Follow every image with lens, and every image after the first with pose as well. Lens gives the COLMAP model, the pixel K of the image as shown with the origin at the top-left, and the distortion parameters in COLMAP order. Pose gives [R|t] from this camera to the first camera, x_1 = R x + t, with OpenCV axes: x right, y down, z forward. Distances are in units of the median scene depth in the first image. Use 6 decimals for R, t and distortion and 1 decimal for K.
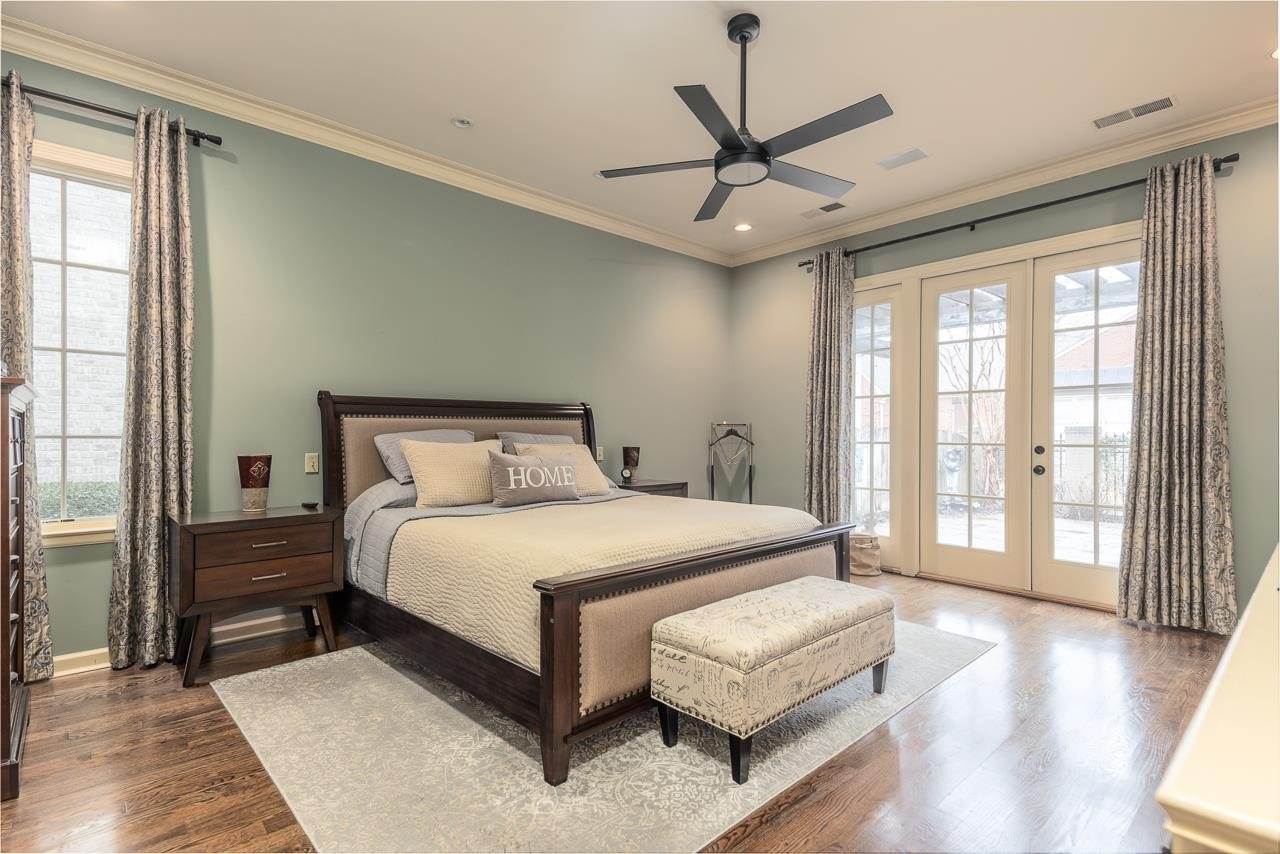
lens RADIAL K [[613.4, 0, 633.2], [0, 613.4, 431.3], [0, 0, 1]] dist [0.050285, -0.015875]
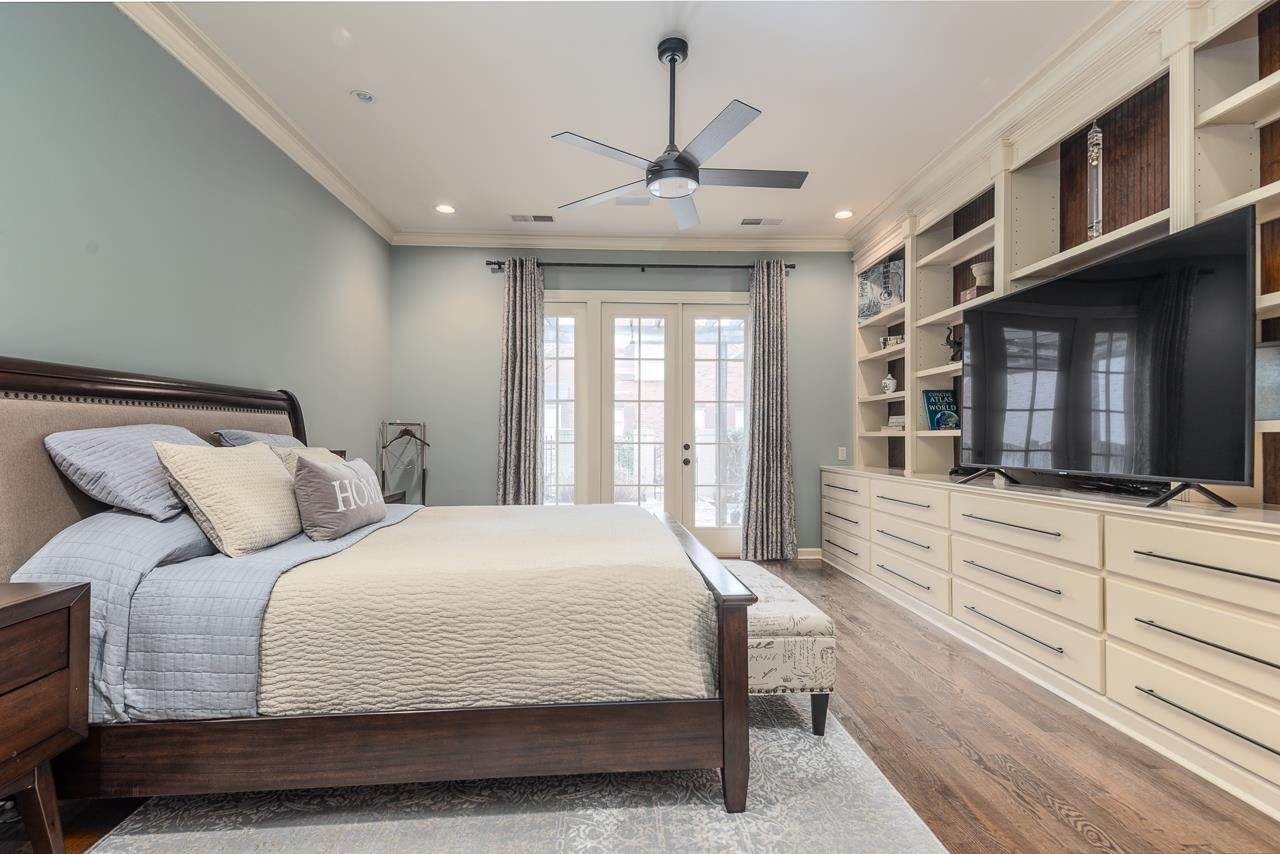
lens RADIAL K [[613.4, 0, 639.5], [0, 613.4, 428.8], [0, 0, 1]] dist [0.050285, -0.015875]
pose [[0.636440, 0.010719, 0.771252, -0.490318], [-0.005739, 0.999942, -0.009162, 0.003915], [-0.771305, 0.001405, 0.636464, 0.271958]]
